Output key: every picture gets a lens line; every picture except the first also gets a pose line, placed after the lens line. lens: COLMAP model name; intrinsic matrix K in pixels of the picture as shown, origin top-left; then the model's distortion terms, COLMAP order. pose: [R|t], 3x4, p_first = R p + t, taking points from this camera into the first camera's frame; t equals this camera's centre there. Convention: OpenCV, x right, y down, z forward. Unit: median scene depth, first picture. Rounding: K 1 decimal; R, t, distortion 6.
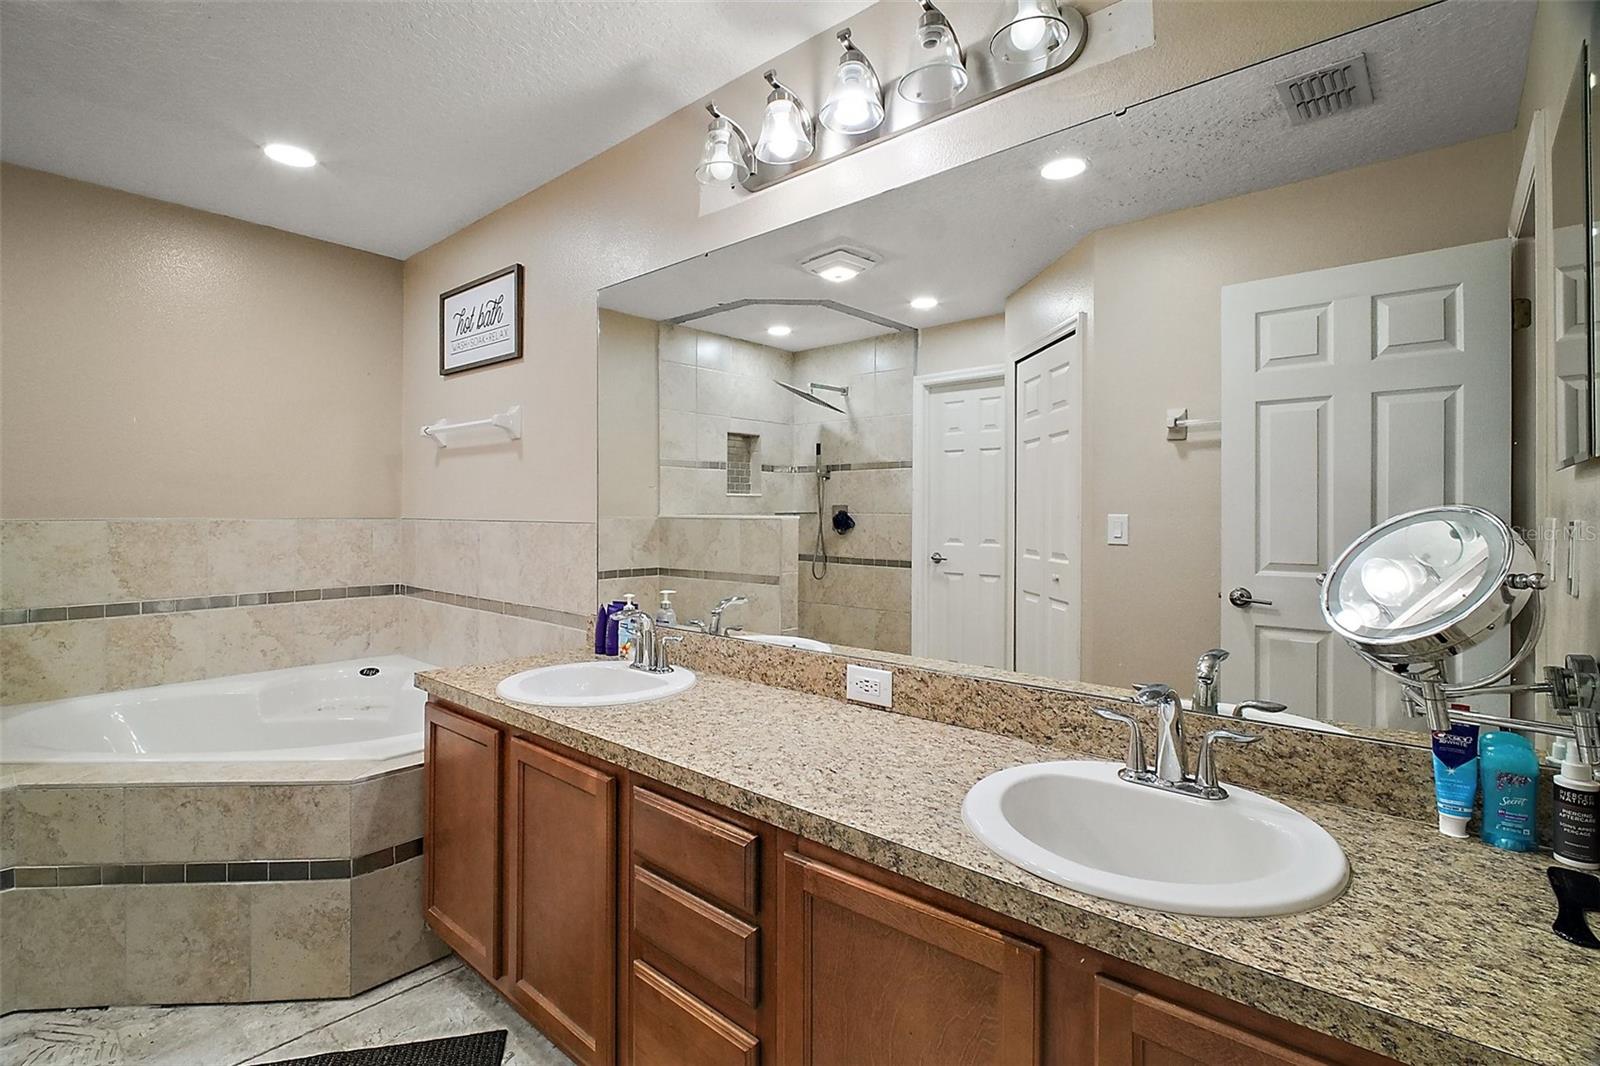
lens RADIAL K [[732.4, 0, 791.2], [0, 732.4, 520.9], [0, 0, 1]] dist [0.004278, -0.005840]
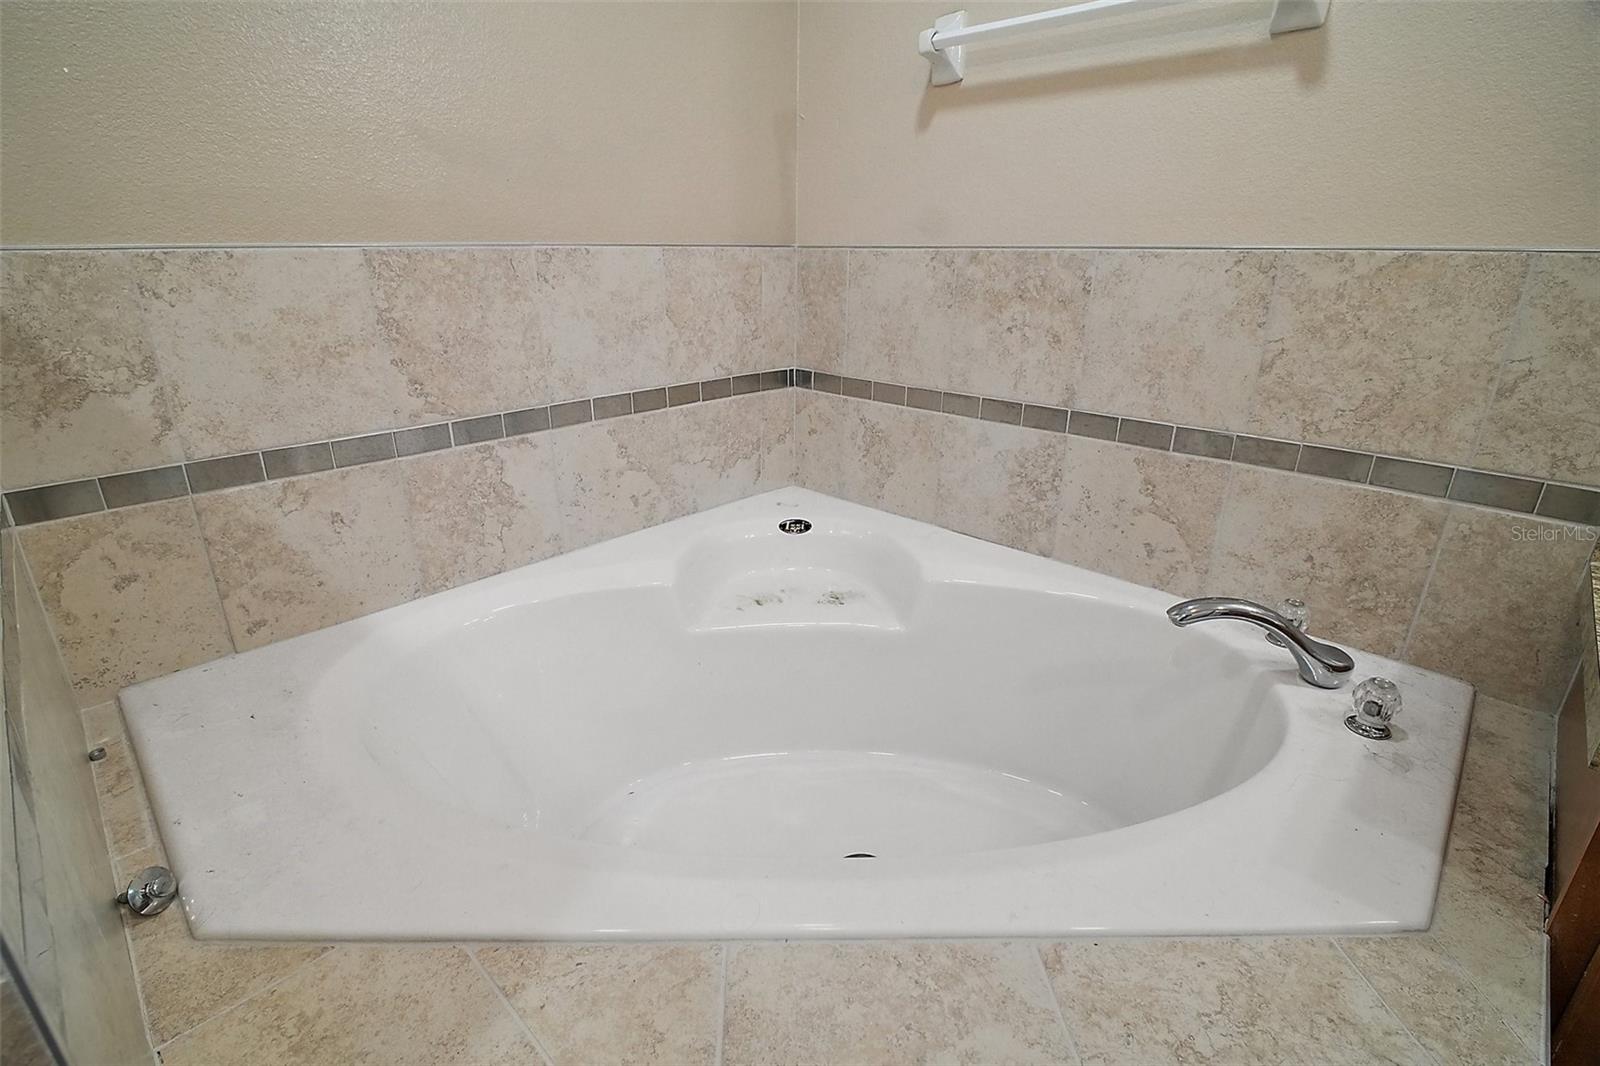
lens RADIAL K [[732.4, 0, 791.2], [0, 732.4, 520.9], [0, 0, 1]] dist [0.004278, -0.005840]
pose [[0.999270, 0.012450, -0.036105, -0.616817], [0.000568, 0.940427, 0.339994, 0.004394], [0.038187, -0.339767, 0.939734, 0.502004]]
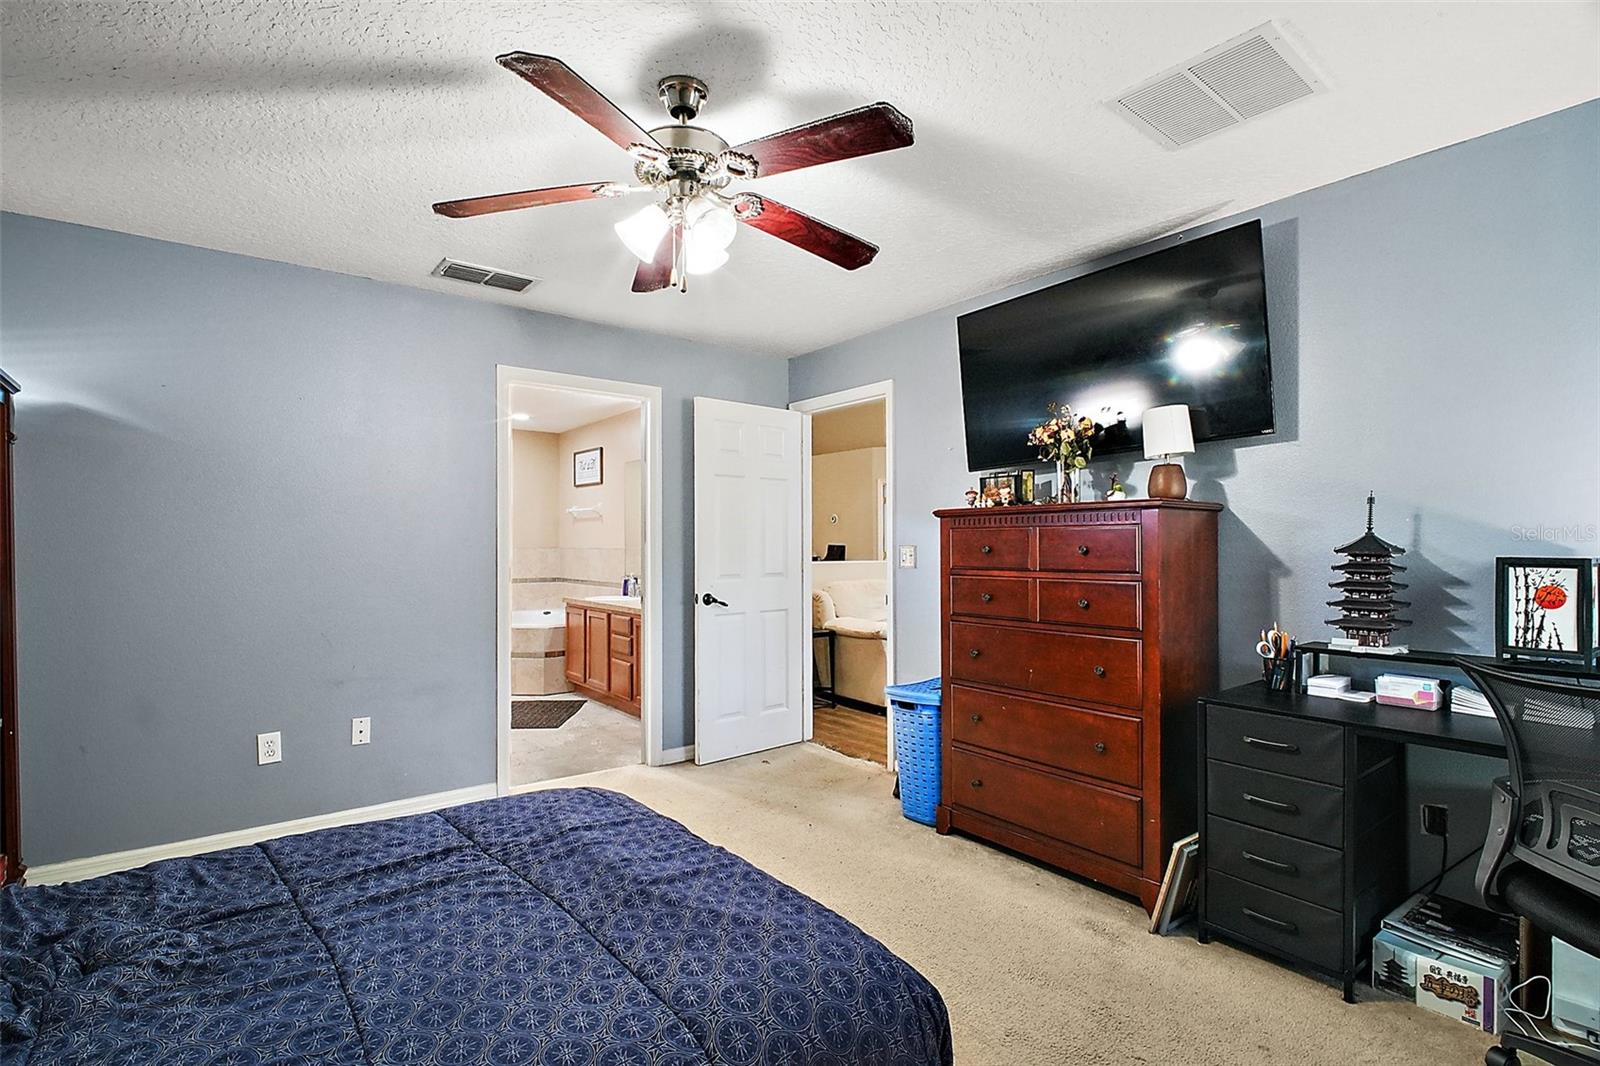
lens RADIAL K [[732.4, 0, 803.6], [0, 732.4, 535.2], [0, 0, 1]] dist [0.016701, -0.000060]
pose [[0.984692, -0.014073, -0.173736, 0.704041], [0.011095, 0.999775, -0.018096, 0.008434], [0.173951, 0.015891, 0.984626, -1.281896]]
